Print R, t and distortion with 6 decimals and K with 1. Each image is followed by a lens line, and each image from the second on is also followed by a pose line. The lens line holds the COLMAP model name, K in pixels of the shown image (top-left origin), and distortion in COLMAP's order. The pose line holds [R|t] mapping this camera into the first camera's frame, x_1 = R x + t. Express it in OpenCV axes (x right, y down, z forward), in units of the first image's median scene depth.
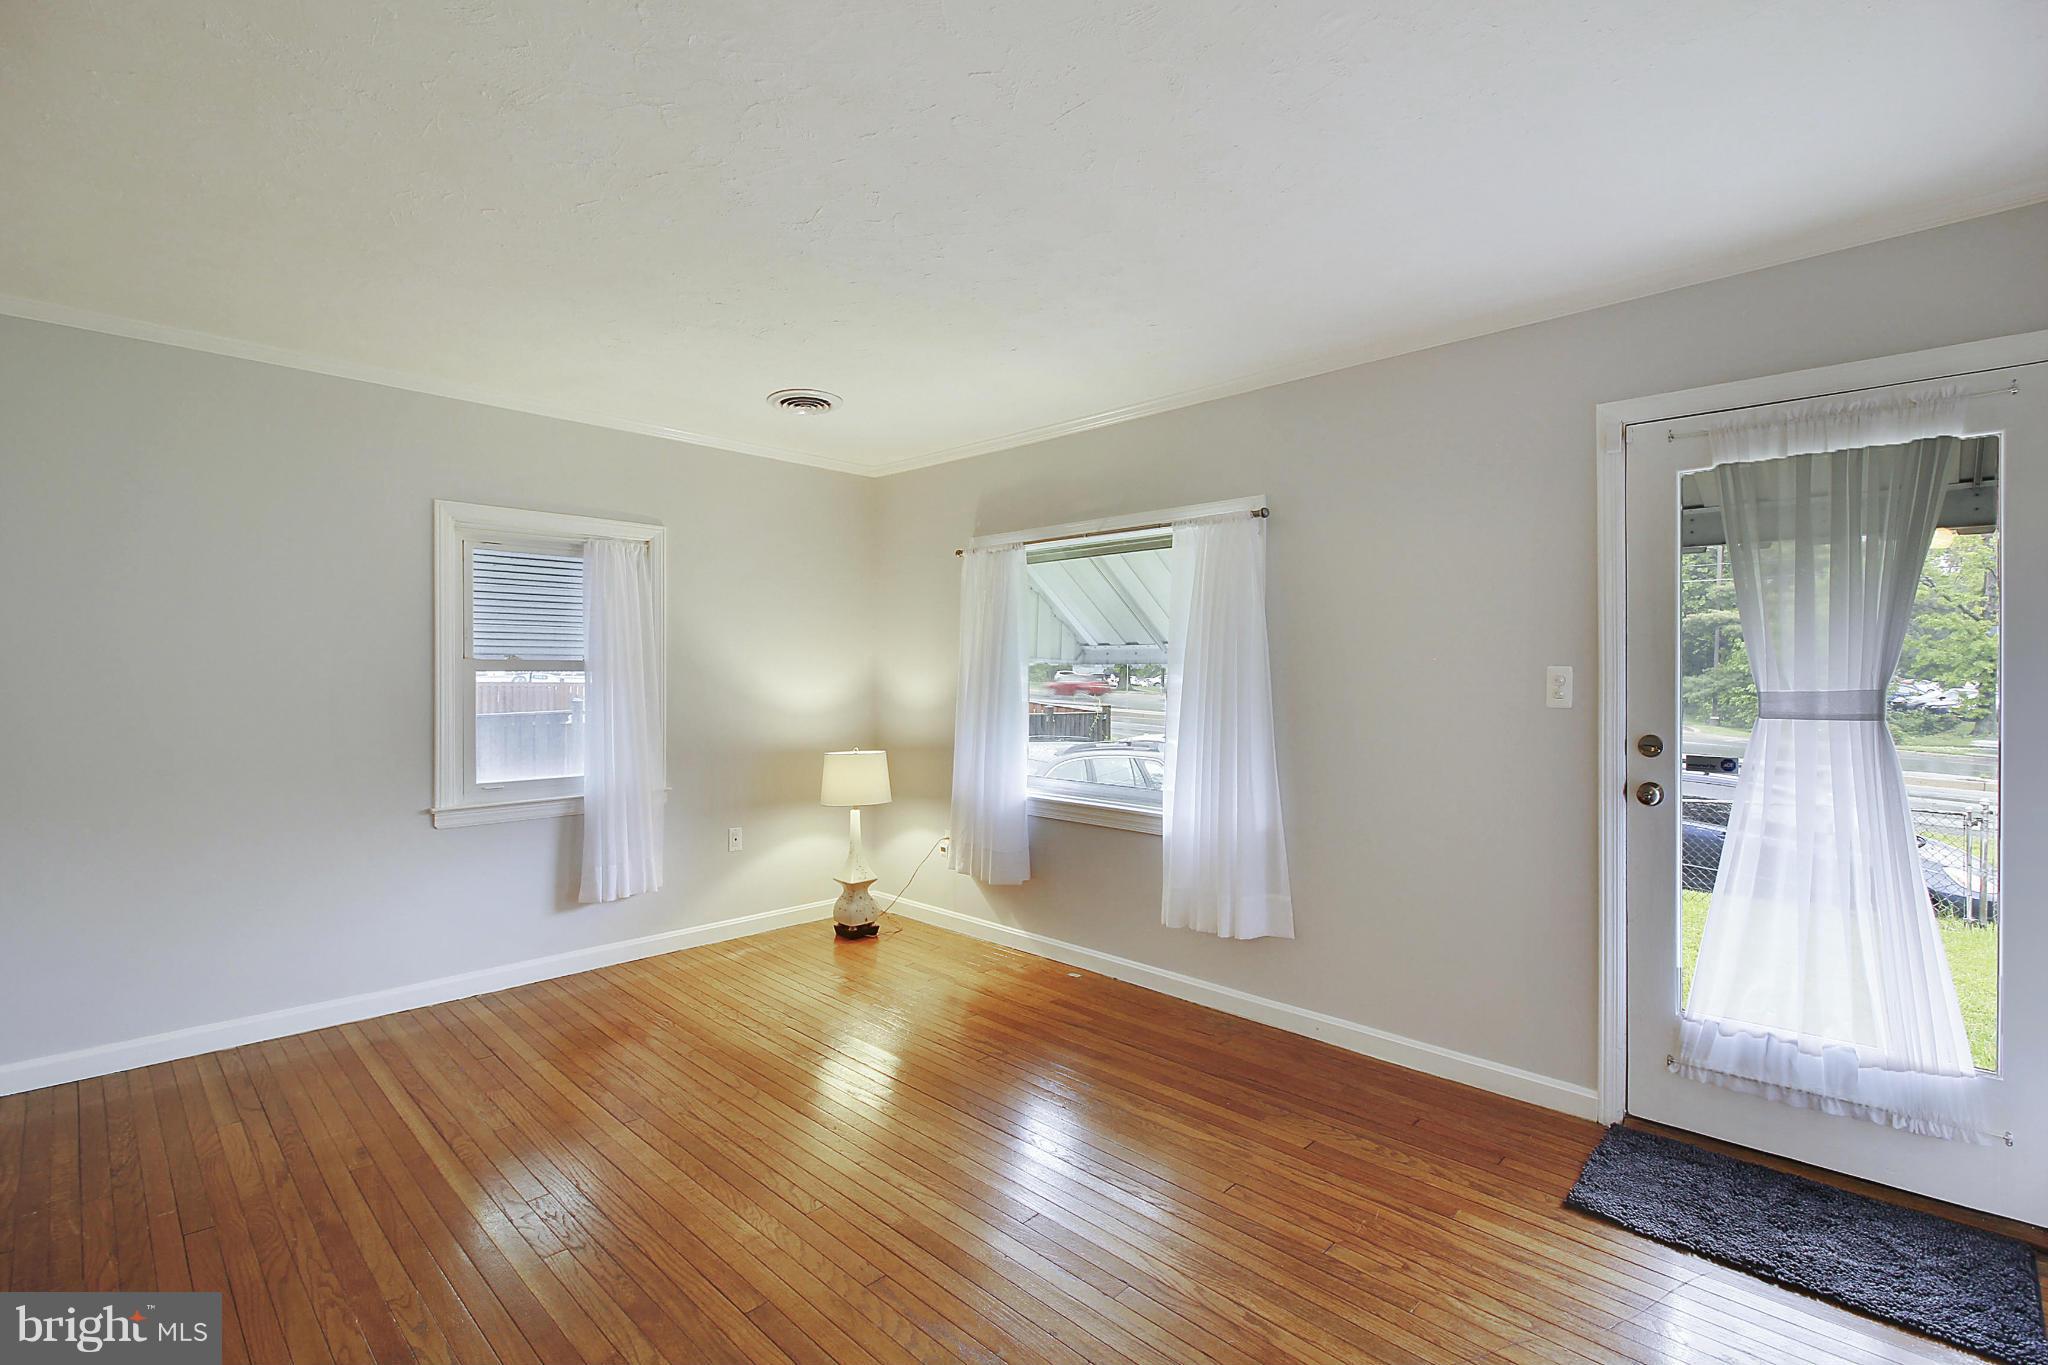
lens RADIAL K [[959.9, 0, 1024.0], [0, 959.9, 682.5], [0, 0, 1]] dist [0.002931, -0.011773]
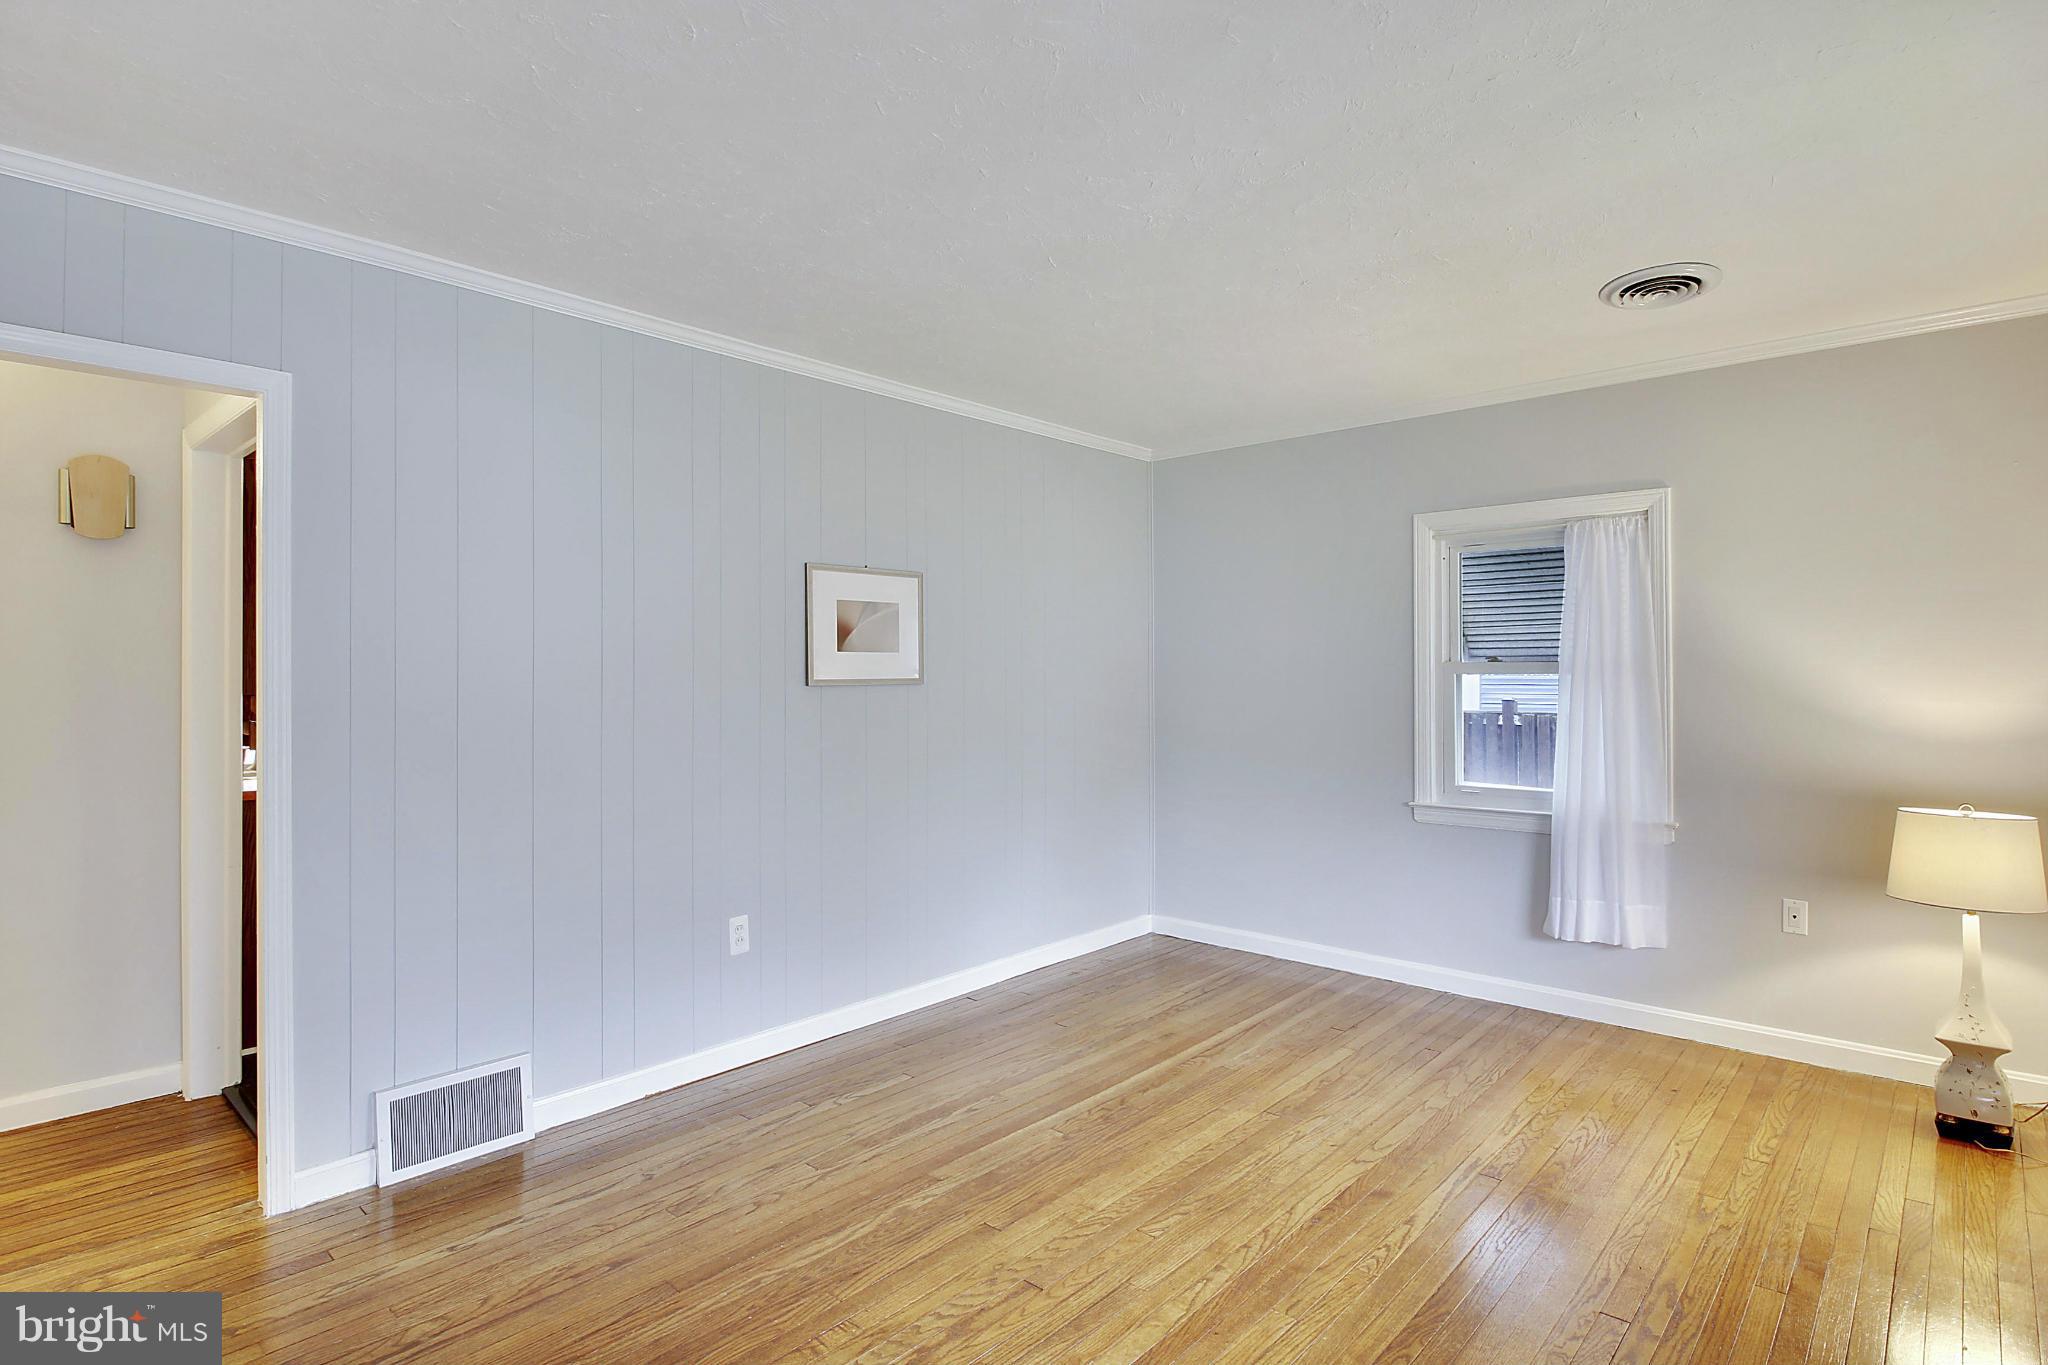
lens RADIAL K [[1001.9, 0, 1024.0], [0, 1001.9, 682.5], [0, 0, 1]] dist [0.002111, -0.014152]
pose [[0.038228, 0.005769, -0.999252, 0.486128], [-0.008890, 0.999946, 0.005433, -0.004775], [0.999229, 0.008676, 0.038278, 0.520303]]
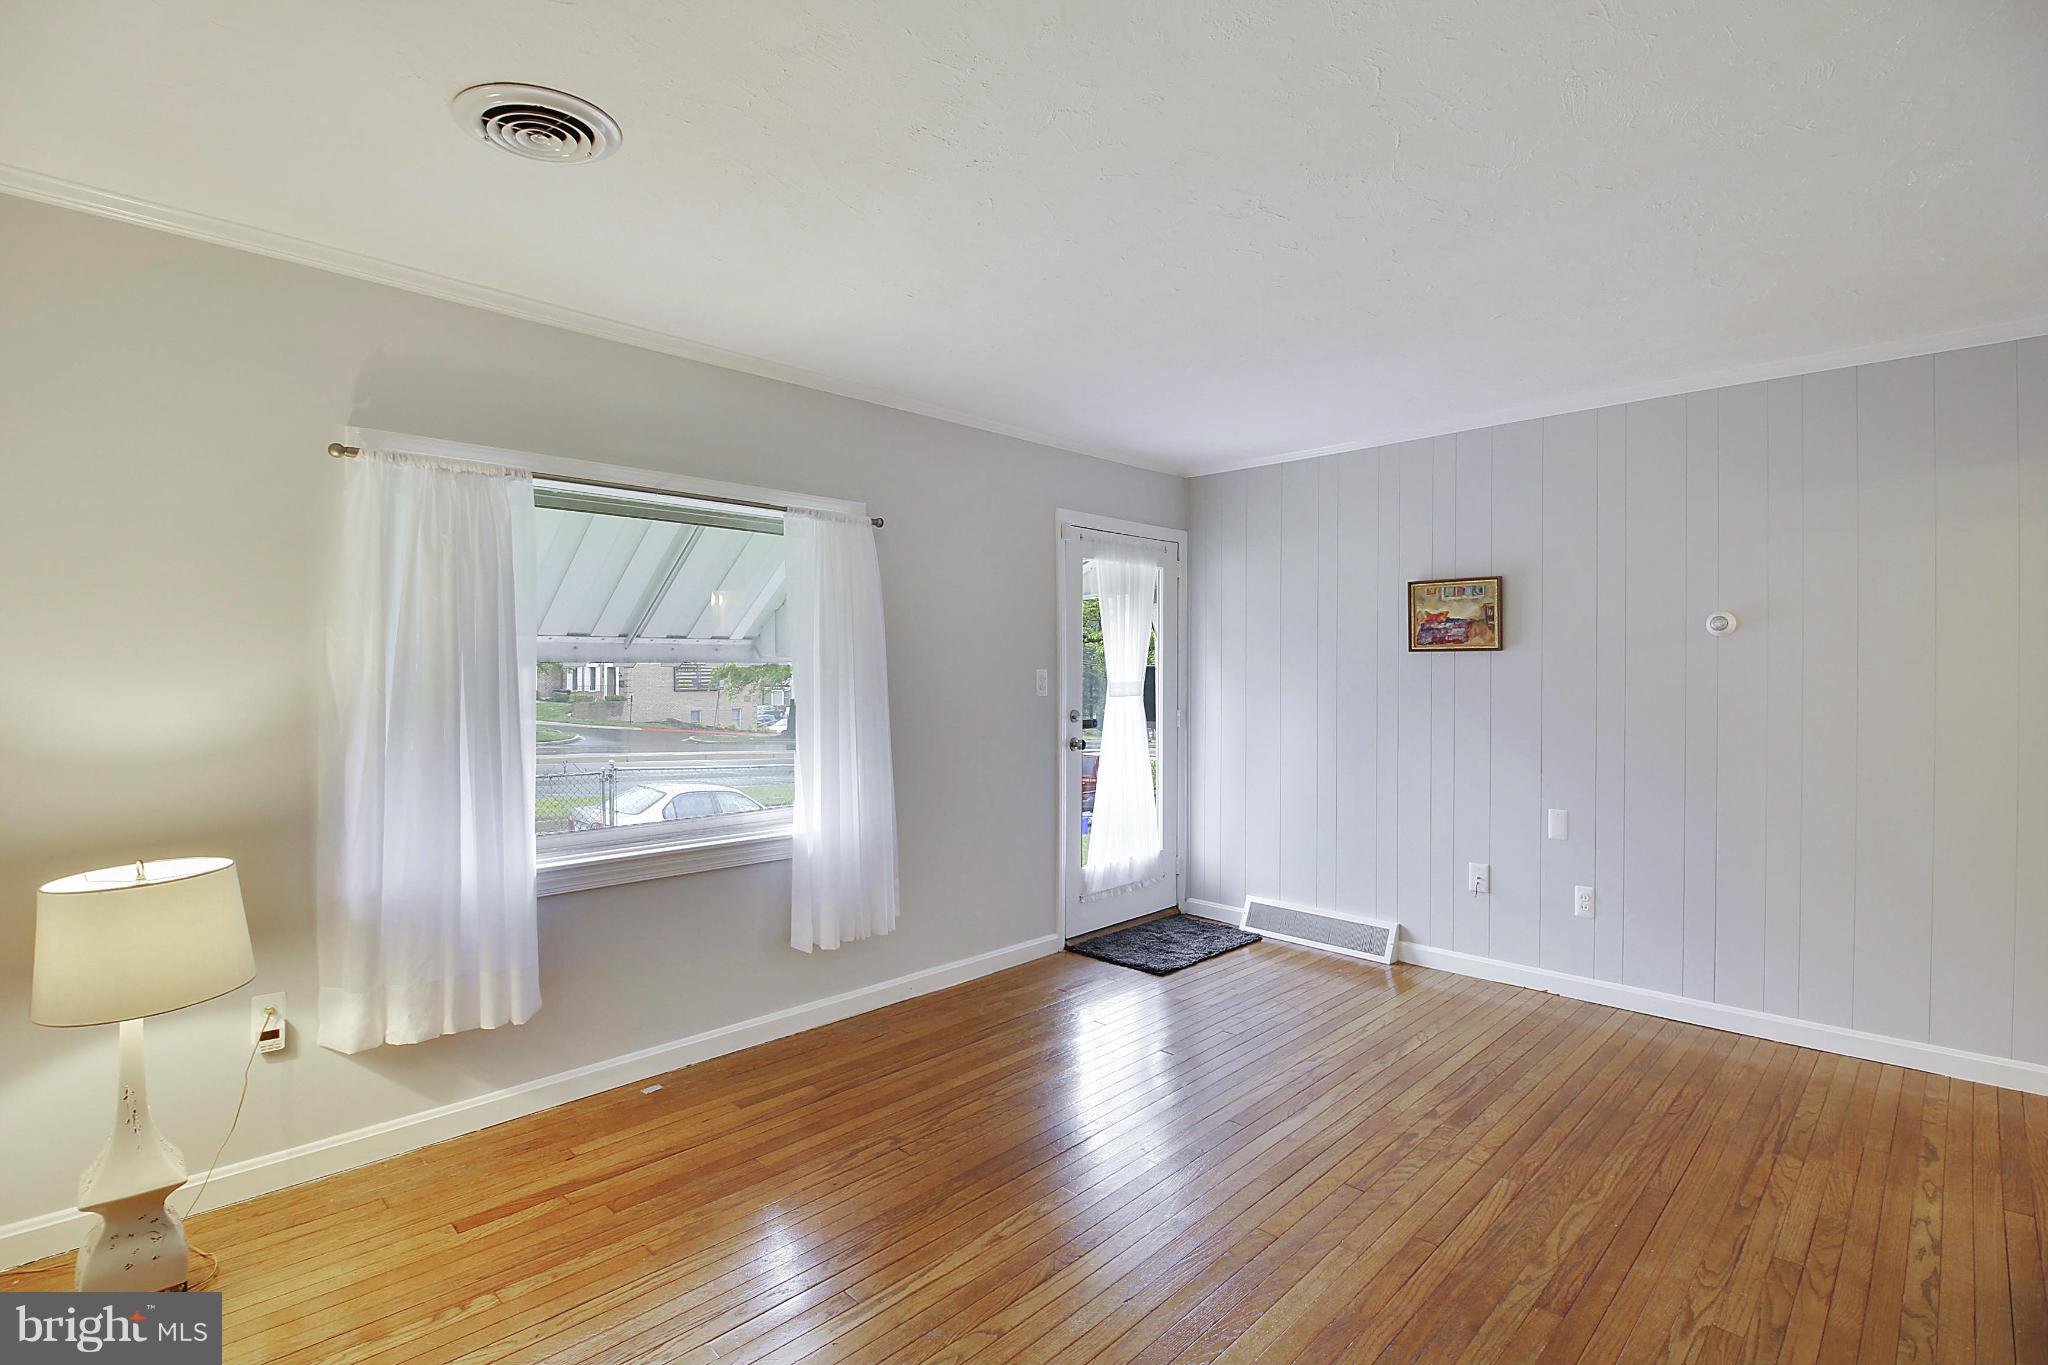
lens RADIAL K [[959.9, 0, 1024.0], [0, 959.9, 682.5], [0, 0, 1]] dist [0.002931, -0.011773]
pose [[-0.012944, -0.015803, 0.999791, -0.733156], [0.011279, 0.999809, 0.015950, -0.015174], [-0.999853, 0.011483, -0.012763, 0.780479]]
